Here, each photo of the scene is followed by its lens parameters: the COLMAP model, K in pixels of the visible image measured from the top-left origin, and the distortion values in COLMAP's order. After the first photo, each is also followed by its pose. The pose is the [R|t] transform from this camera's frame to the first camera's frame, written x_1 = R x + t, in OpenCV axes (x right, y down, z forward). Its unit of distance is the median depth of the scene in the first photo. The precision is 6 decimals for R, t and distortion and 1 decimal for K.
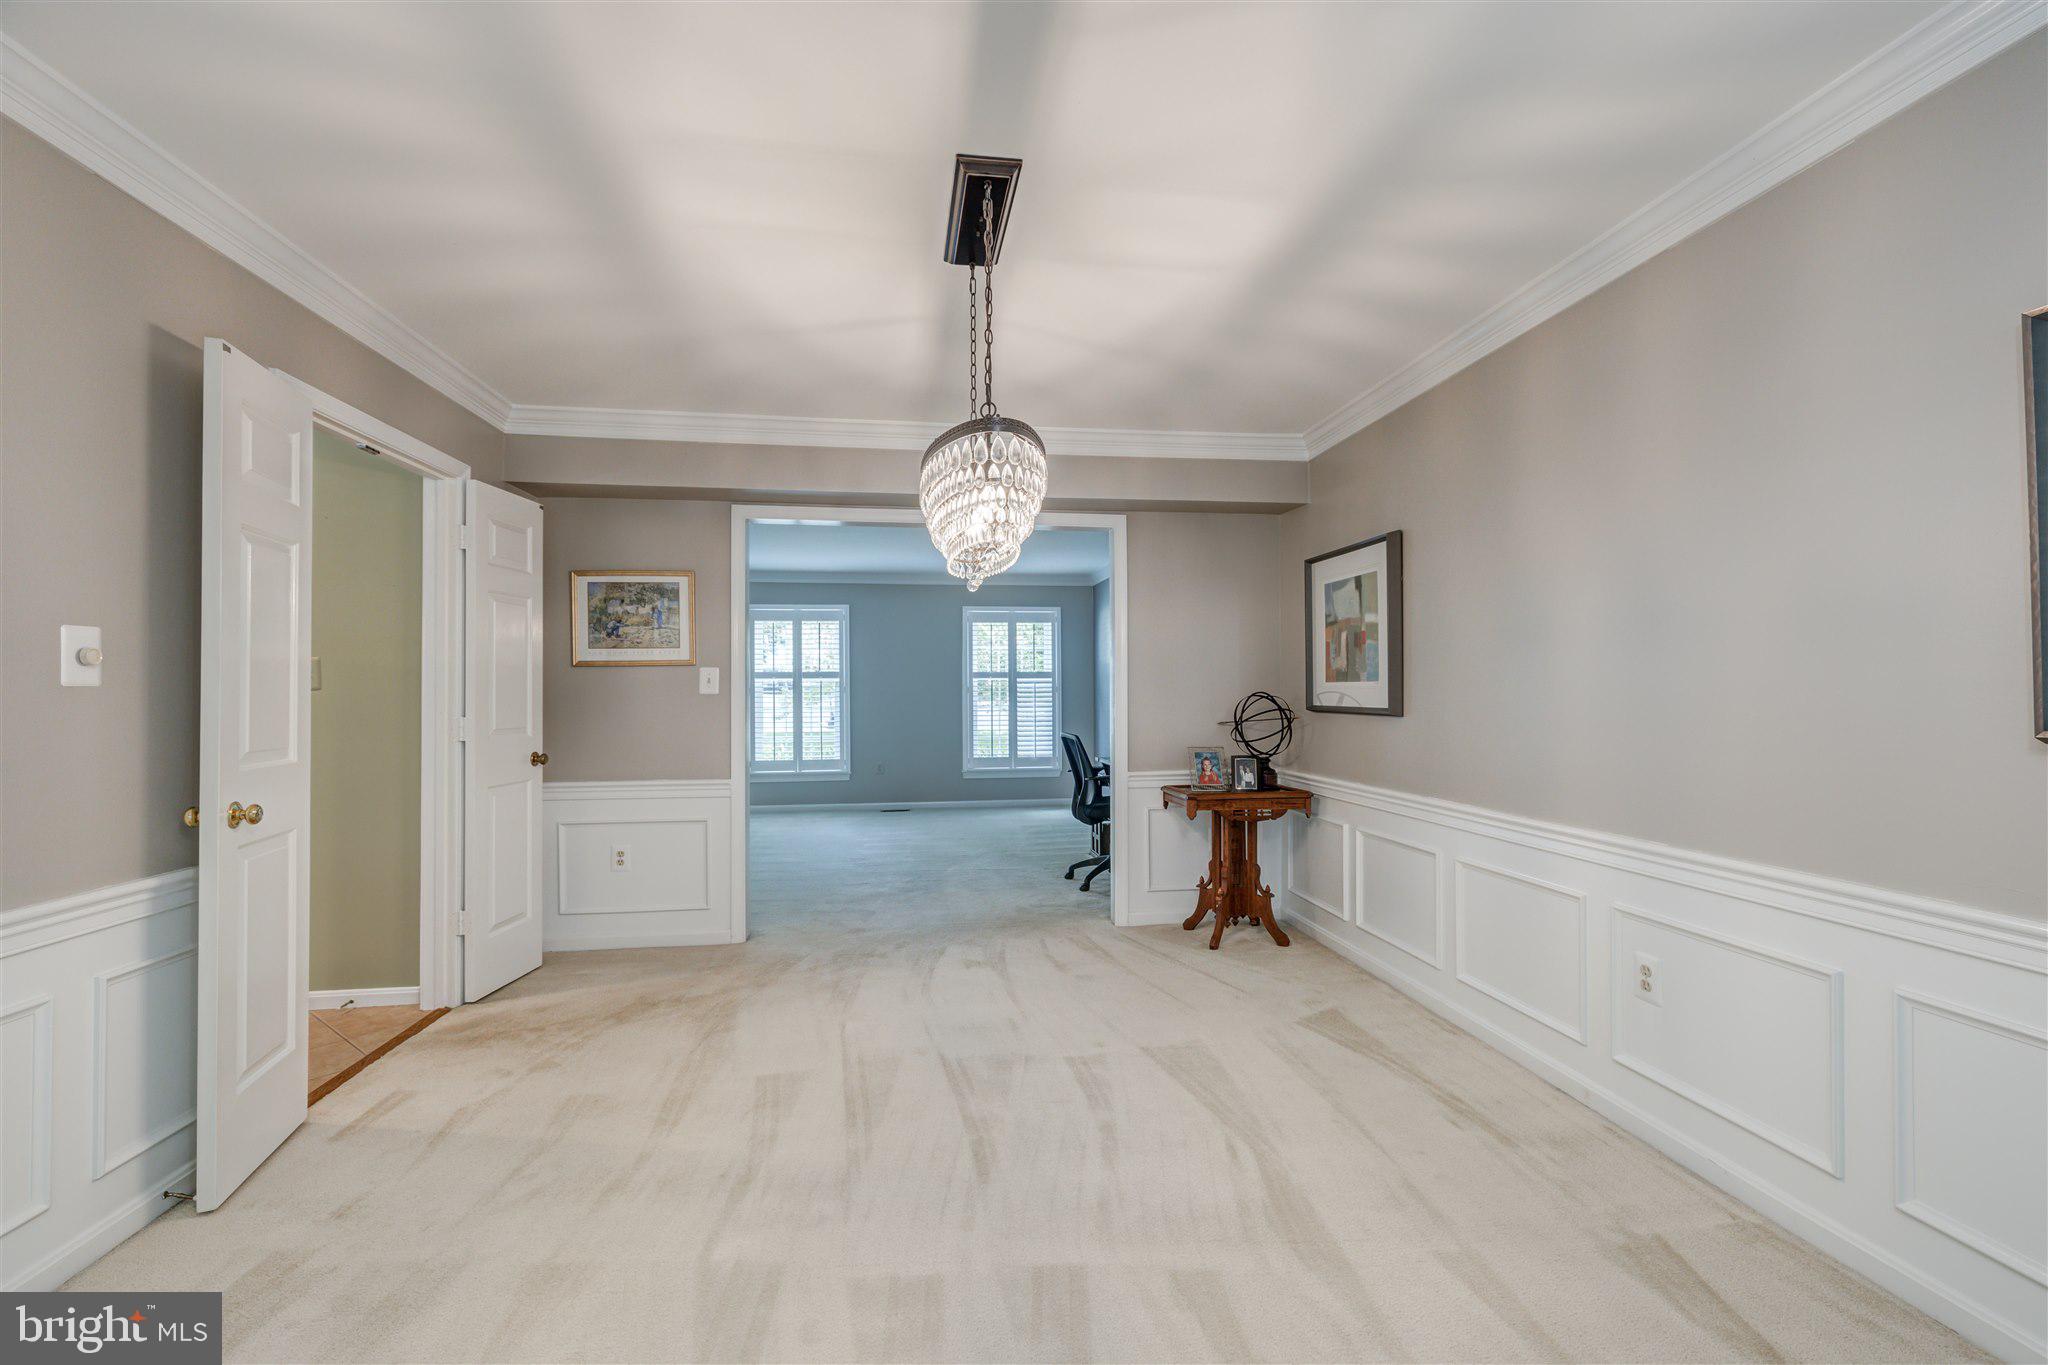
lens RADIAL K [[857.5, 0, 1032.4], [0, 857.5, 690.8], [0, 0, 1]] dist [-0.000560, -0.000556]
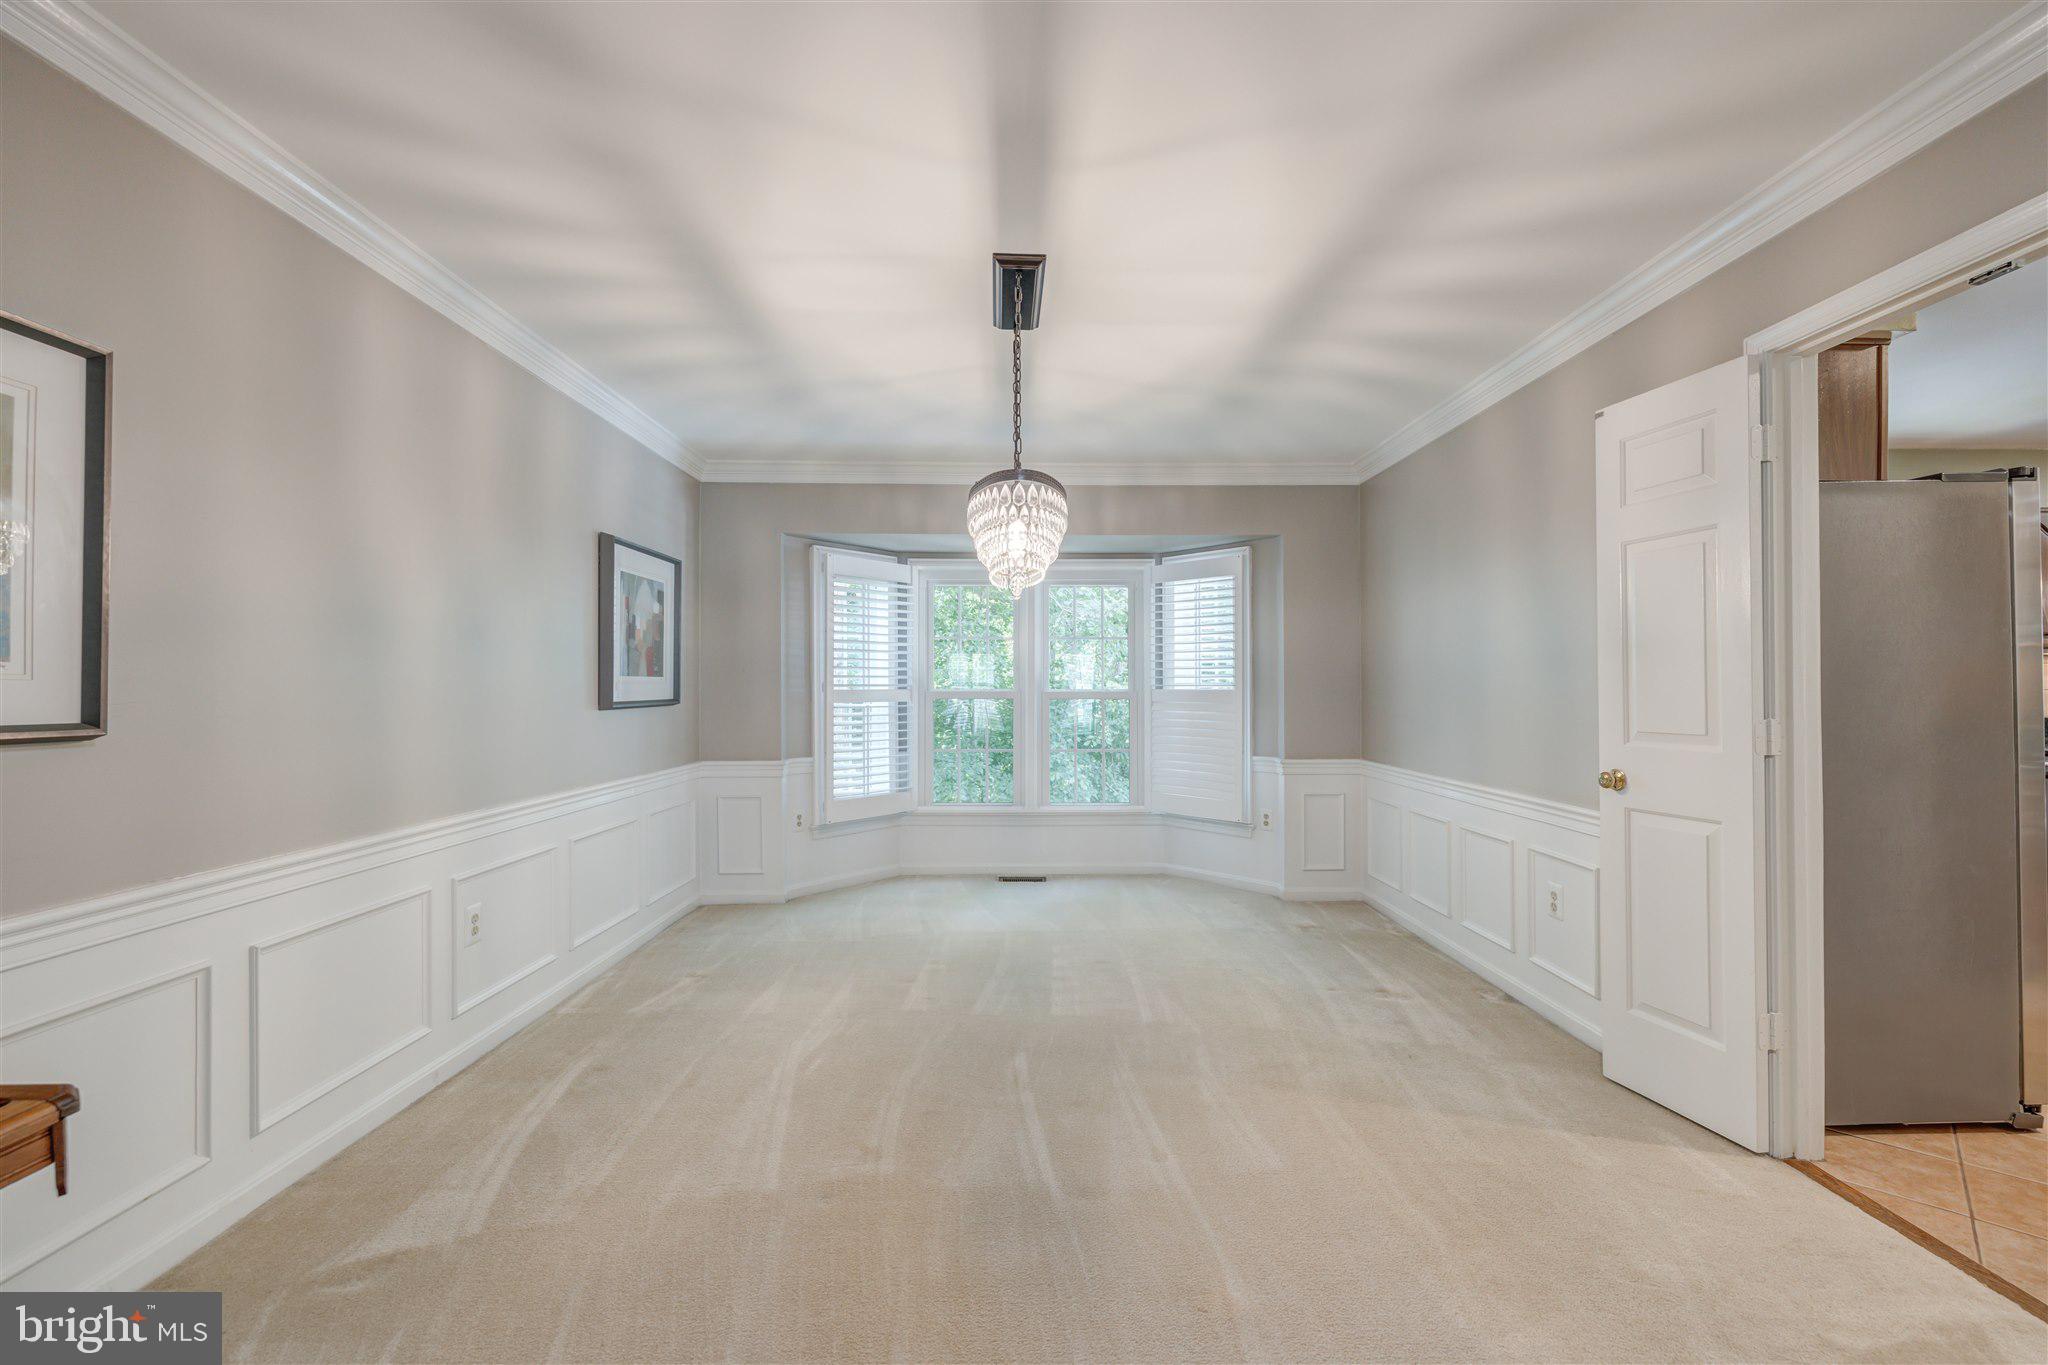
lens RADIAL K [[857.5, 0, 1046.6], [0, 857.5, 677.4], [0, 0, 1]] dist [-0.000560, -0.000556]
pose [[-0.994788, 0.008717, 0.101588, -0.133703], [0.007310, 0.999872, -0.014206, 0.005960], [-0.101698, -0.013389, -0.994725, 1.330456]]
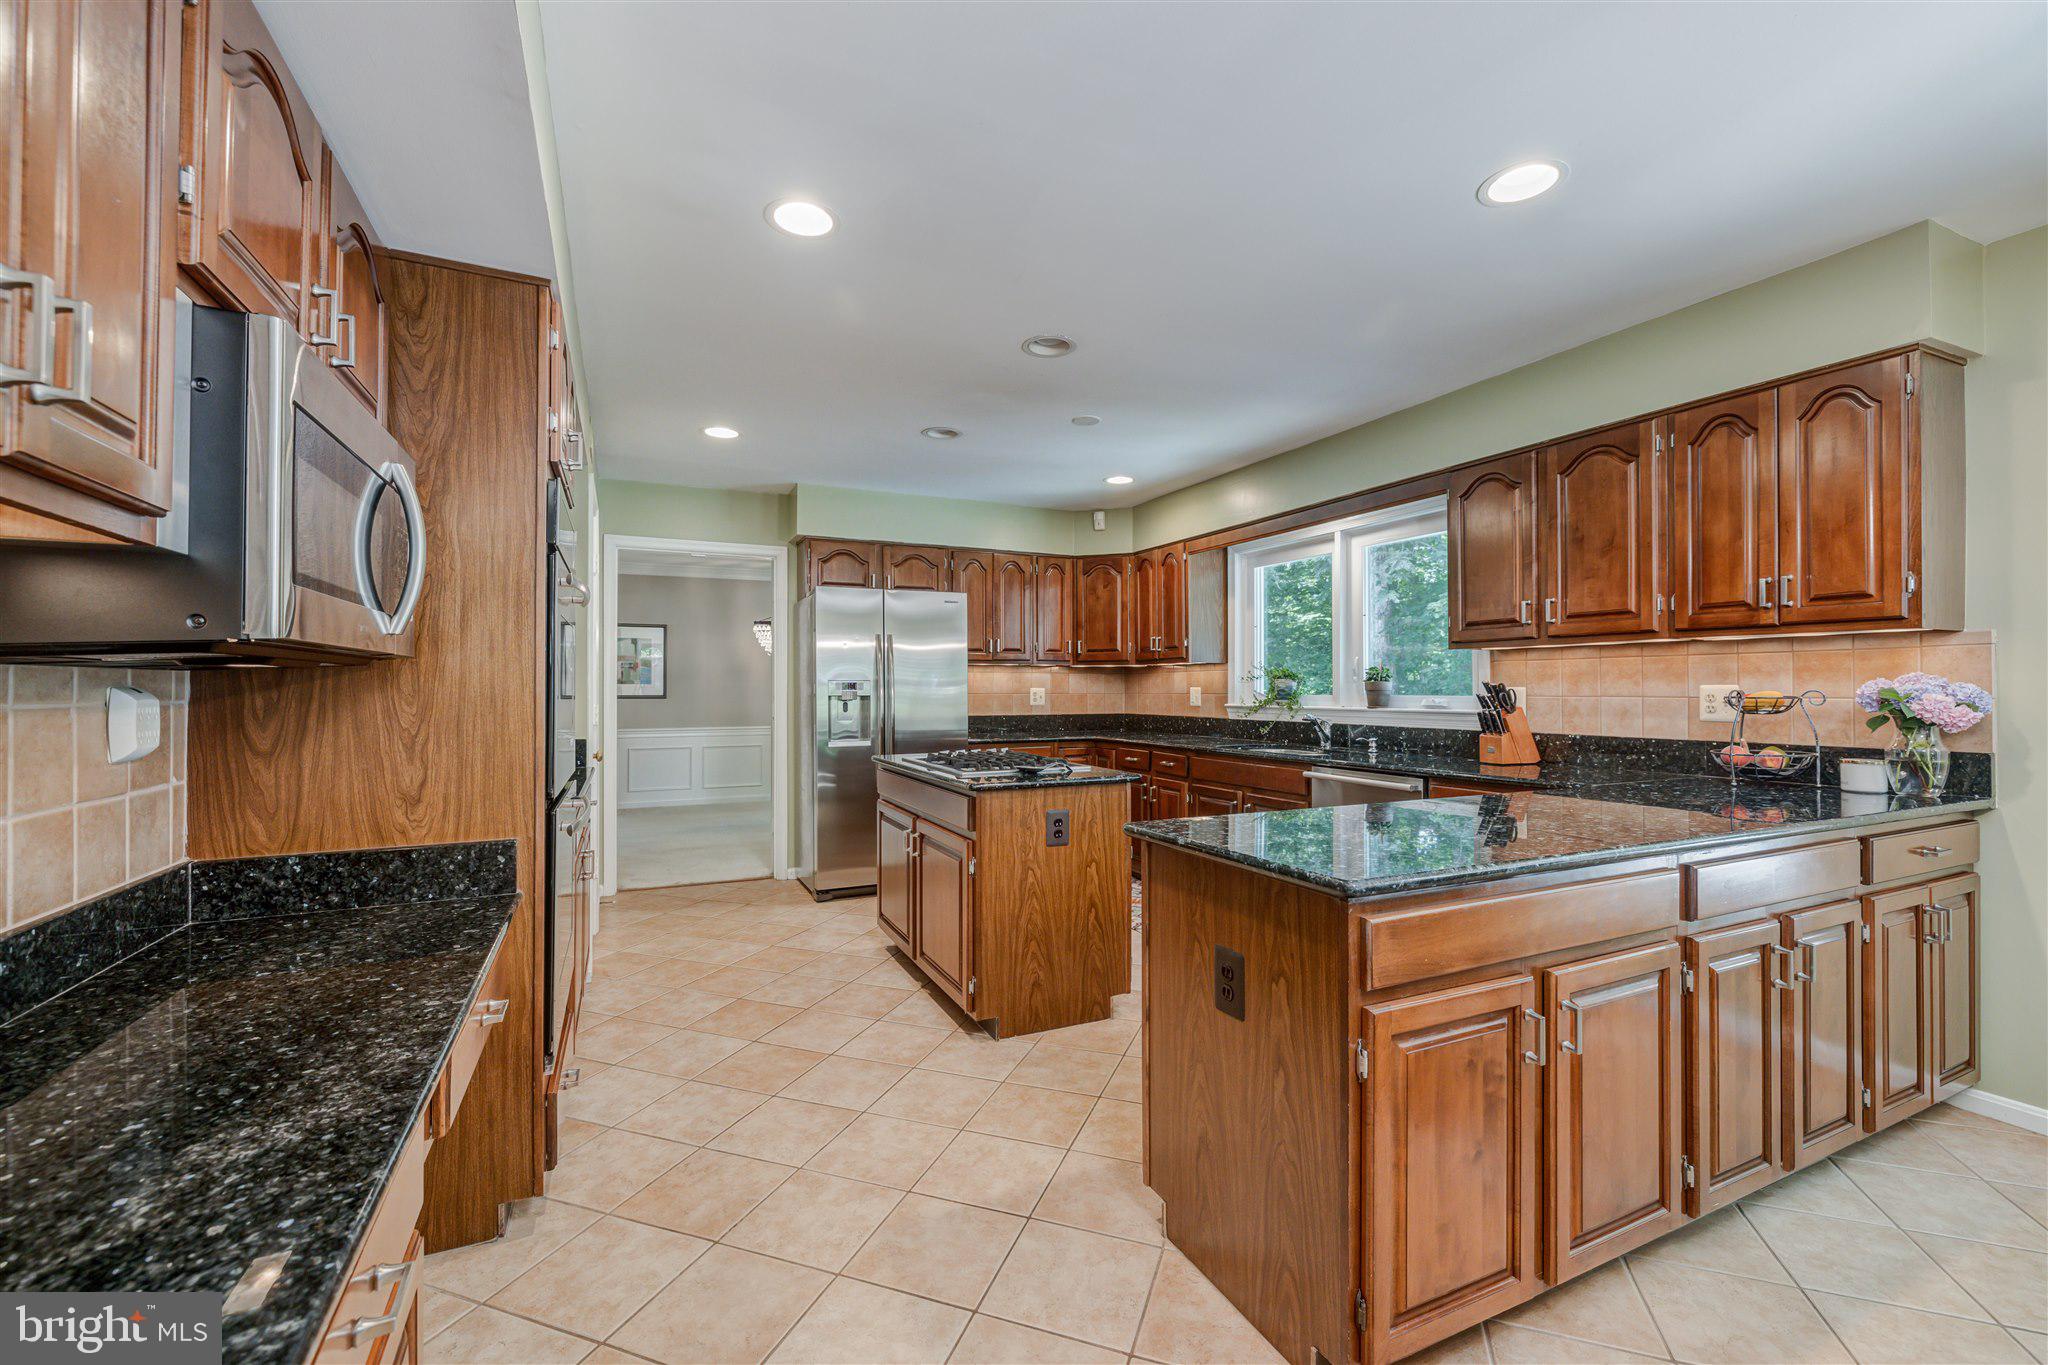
lens RADIAL K [[857.5, 0, 1028.2], [0, 857.5, 681.4], [0, 0, 1]] dist [-0.000560, -0.000556]
pose [[-0.294965, 0.016048, 0.955373, -2.155340], [-0.007214, 0.999793, -0.019022, 0.018453], [-0.955481, -0.012503, -0.294788, 0.680029]]
